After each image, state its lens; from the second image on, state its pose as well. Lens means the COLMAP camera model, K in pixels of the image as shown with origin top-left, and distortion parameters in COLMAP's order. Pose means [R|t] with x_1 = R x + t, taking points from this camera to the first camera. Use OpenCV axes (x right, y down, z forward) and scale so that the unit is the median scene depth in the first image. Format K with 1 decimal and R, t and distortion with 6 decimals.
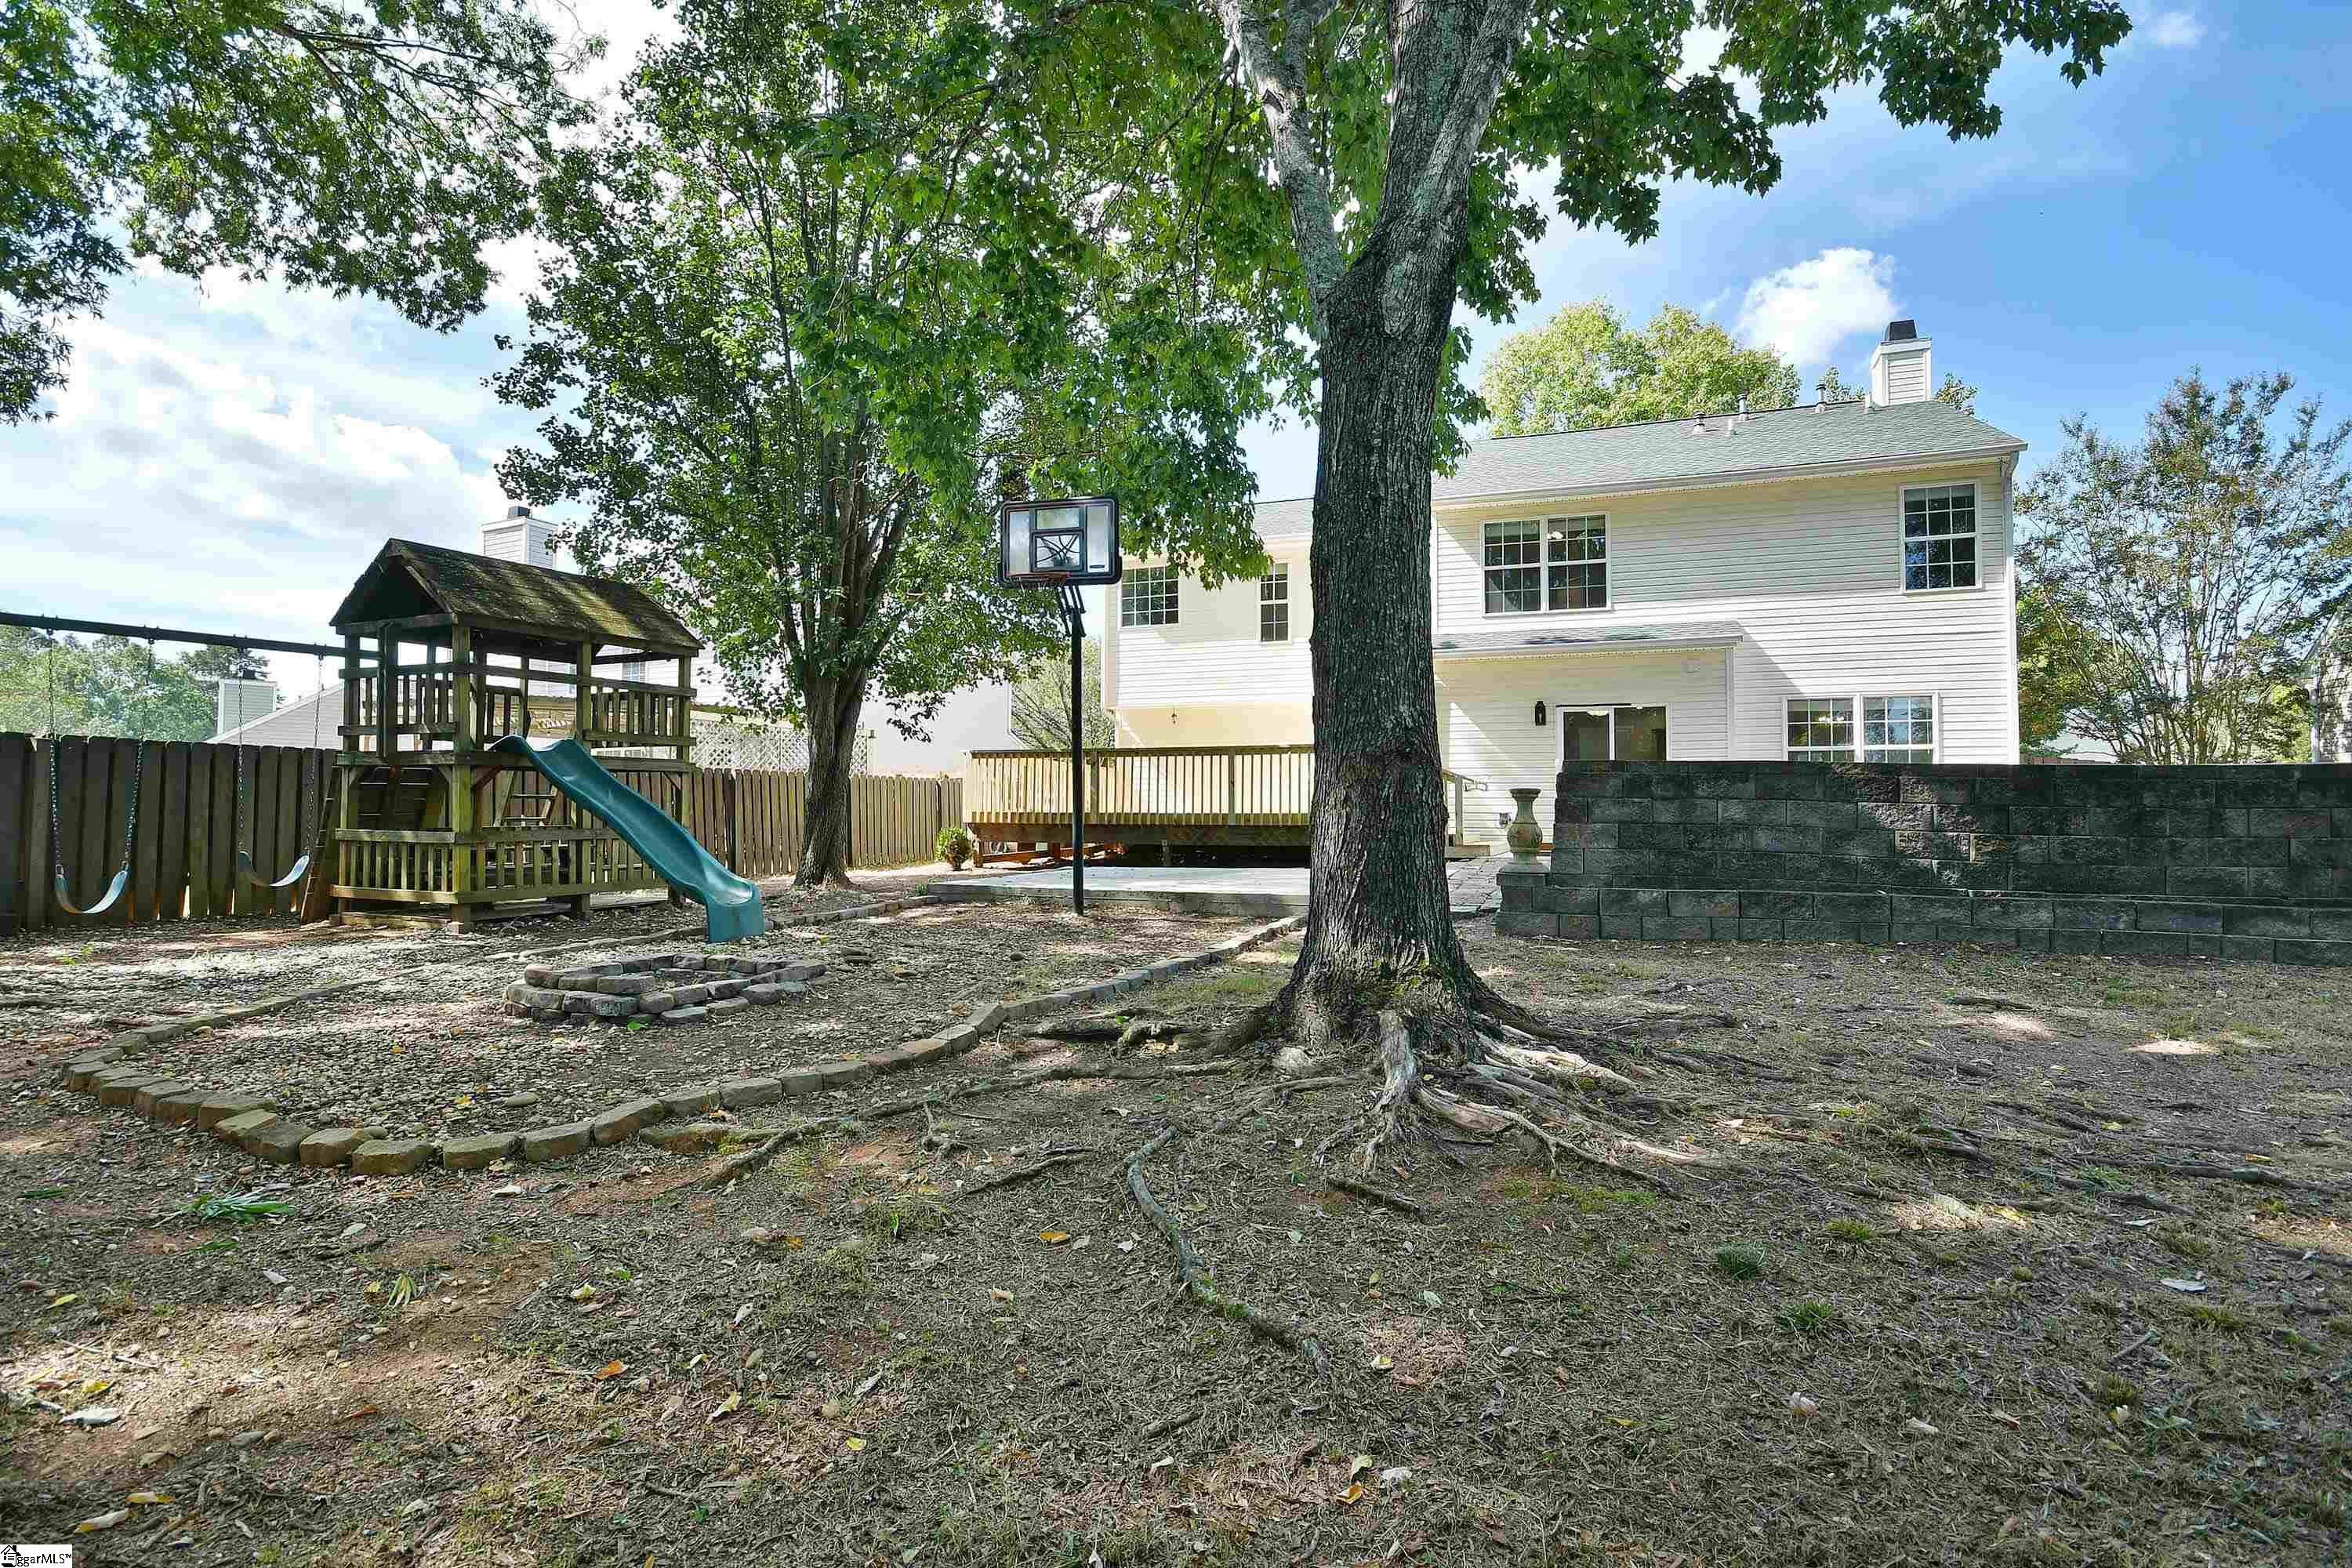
lens RADIAL K [[1080.1, 0, 1175.9], [0, 1080.1, 755.0], [0, 0, 1]] dist [0.000017, -0.000077]
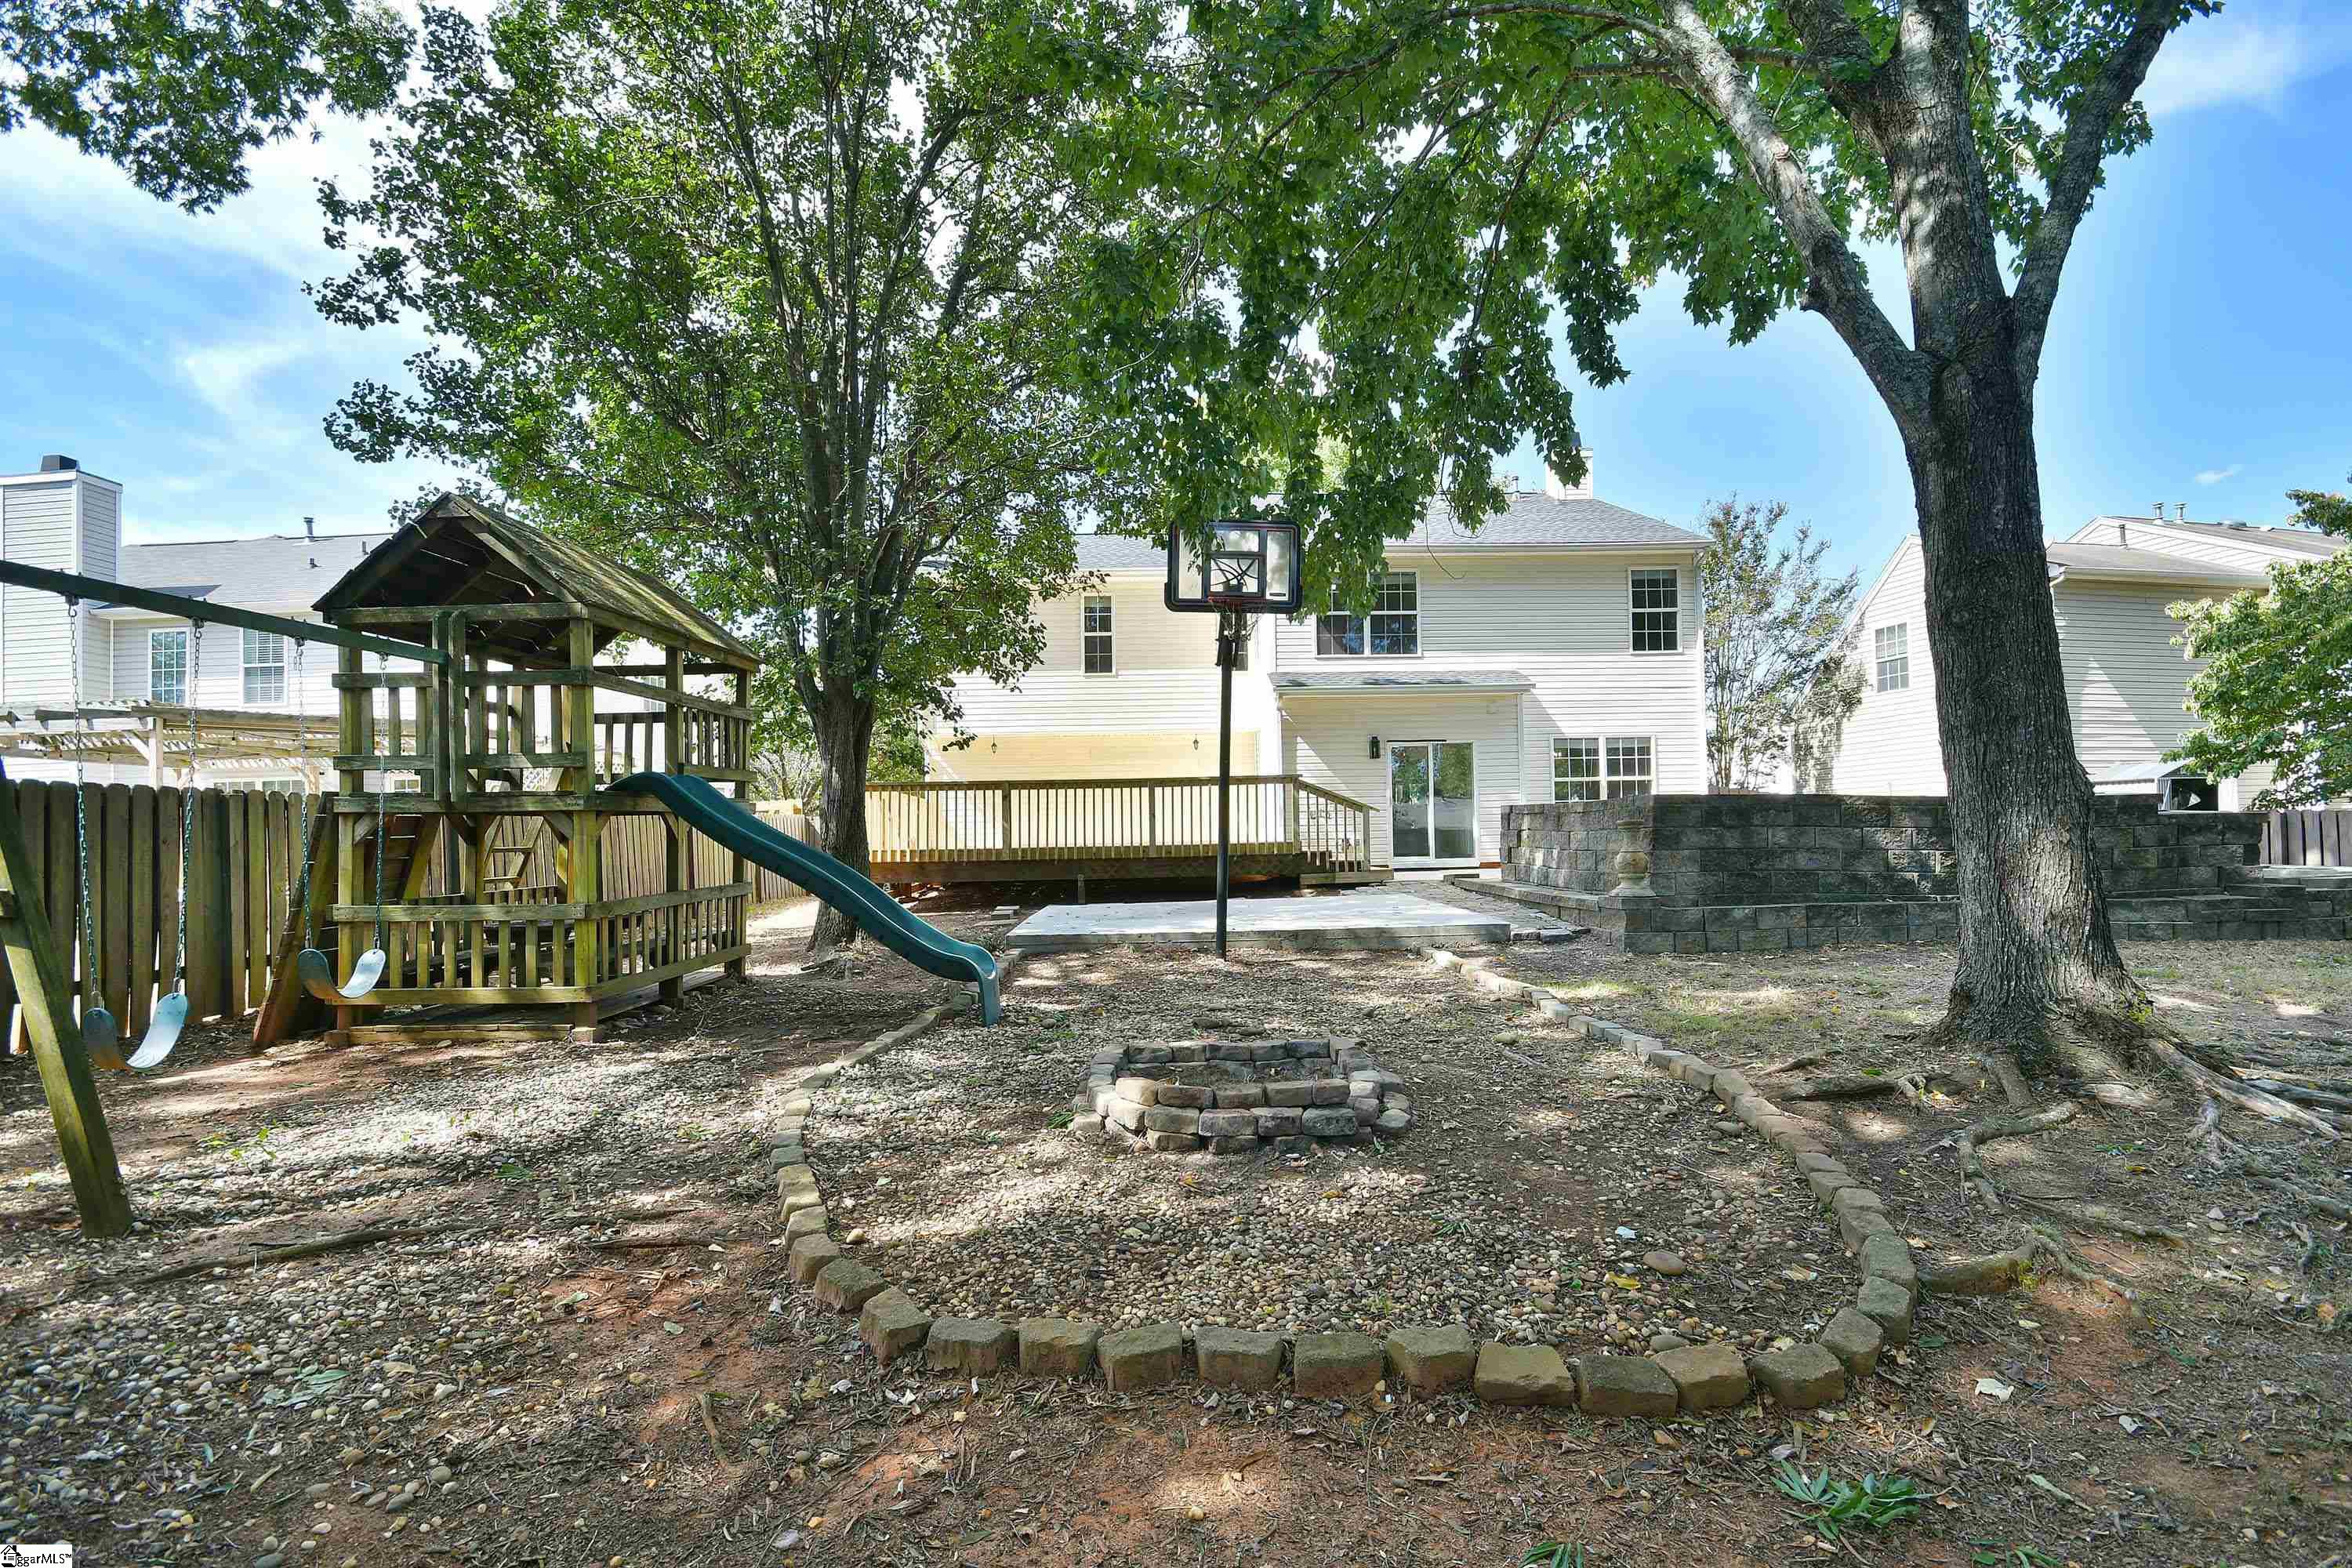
lens RADIAL K [[1038.0, 0, 1176.0], [0, 1038.0, 784.0], [0, 0, 1]] dist [0.005106, -0.011222]
pose [[0.930827, -0.002252, 0.365452, -0.278090], [0.001453, 0.999996, 0.002462, -0.005283], [-0.365456, -0.001760, 0.930827, 0.099974]]
